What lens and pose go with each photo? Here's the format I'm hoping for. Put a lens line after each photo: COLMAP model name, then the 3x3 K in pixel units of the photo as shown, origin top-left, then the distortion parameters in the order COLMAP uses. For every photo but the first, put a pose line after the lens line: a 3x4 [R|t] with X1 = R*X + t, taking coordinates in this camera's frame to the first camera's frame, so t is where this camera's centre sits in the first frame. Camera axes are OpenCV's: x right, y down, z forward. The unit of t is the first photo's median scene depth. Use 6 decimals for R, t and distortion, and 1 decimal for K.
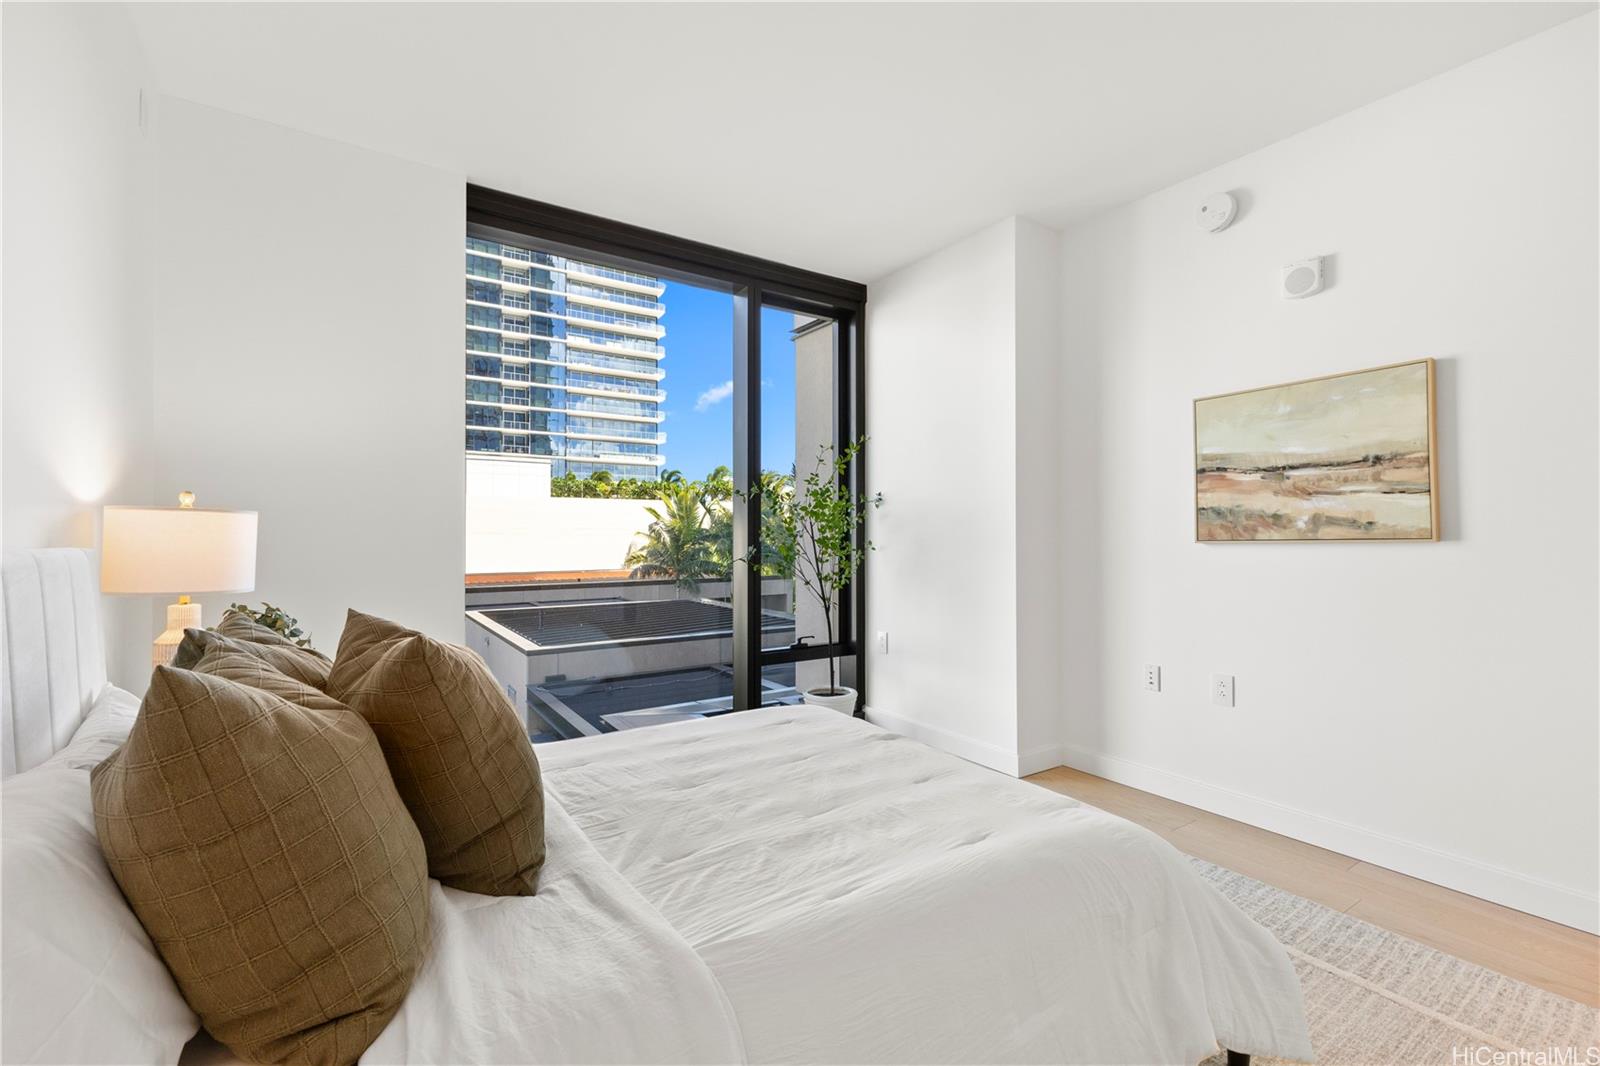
lens RADIAL K [[689.7, 0, 802.5], [0, 689.7, 536.2], [0, 0, 1]] dist [0.020507, 0.000077]
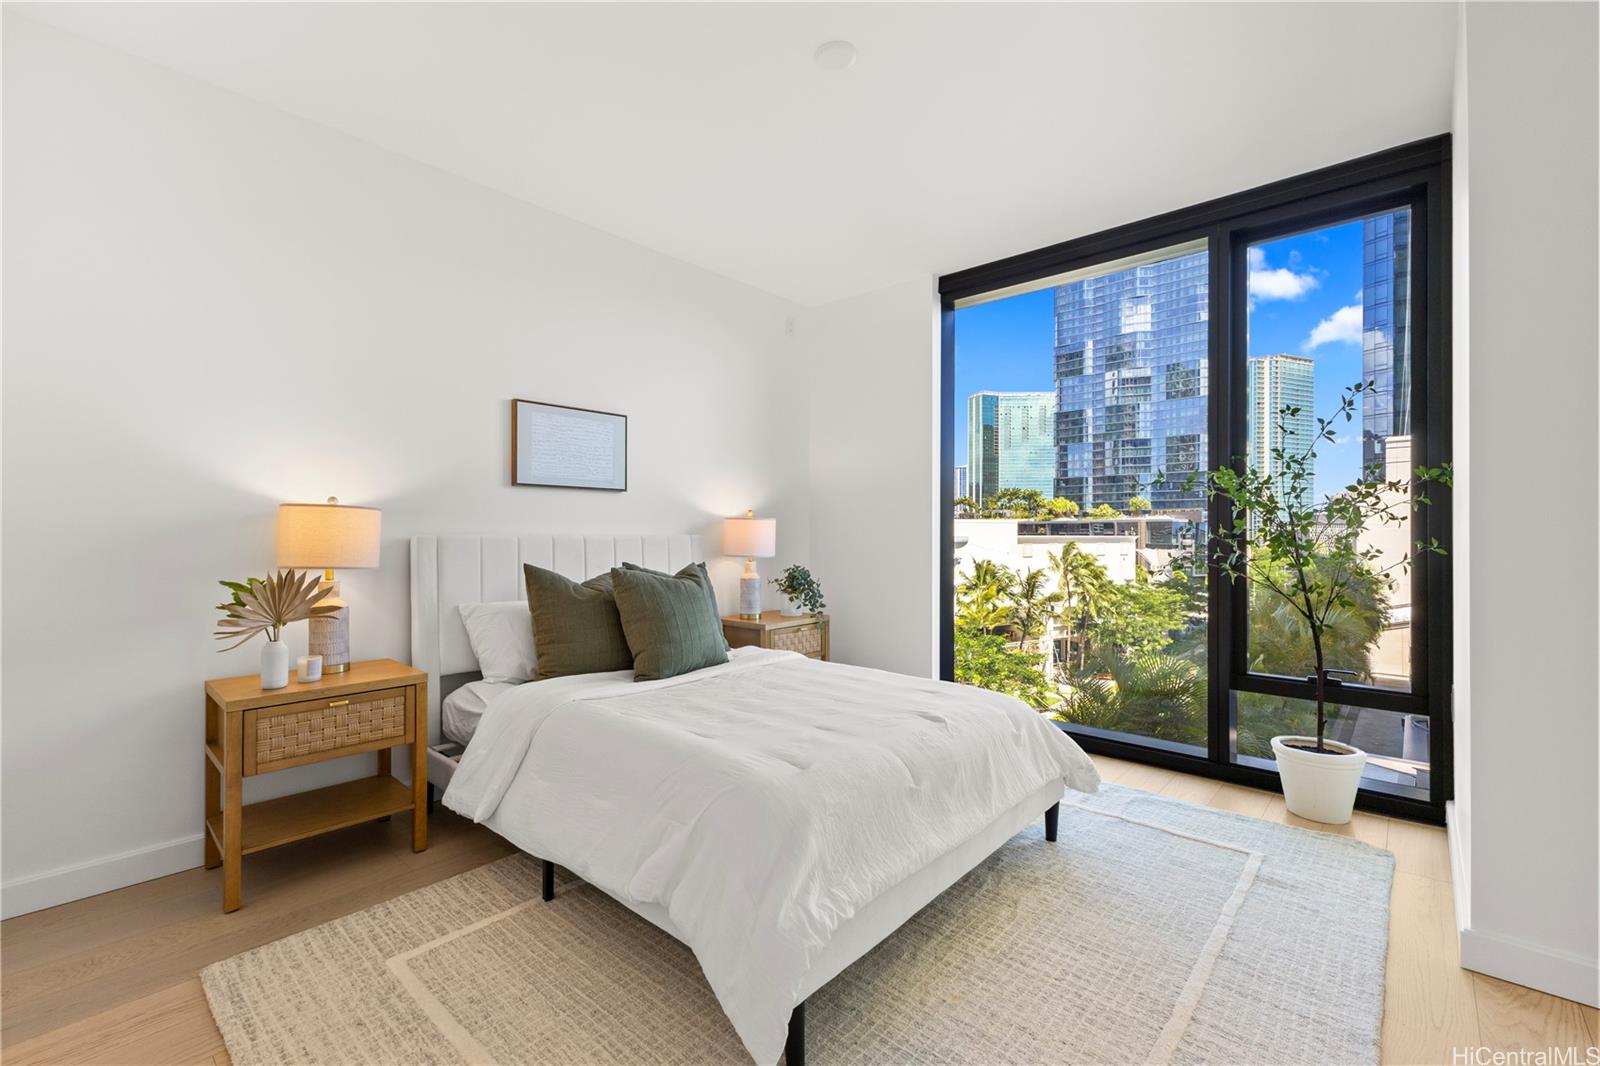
lens RADIAL K [[689.7, 0, 802.5], [0, 689.7, 536.2], [0, 0, 1]] dist [0.020507, 0.000077]
pose [[0.260090, 0.011639, -0.965514, 0.930821], [-0.001492, 0.999931, 0.011651, -0.003181], [0.965583, -0.001589, 0.260089, 0.442535]]
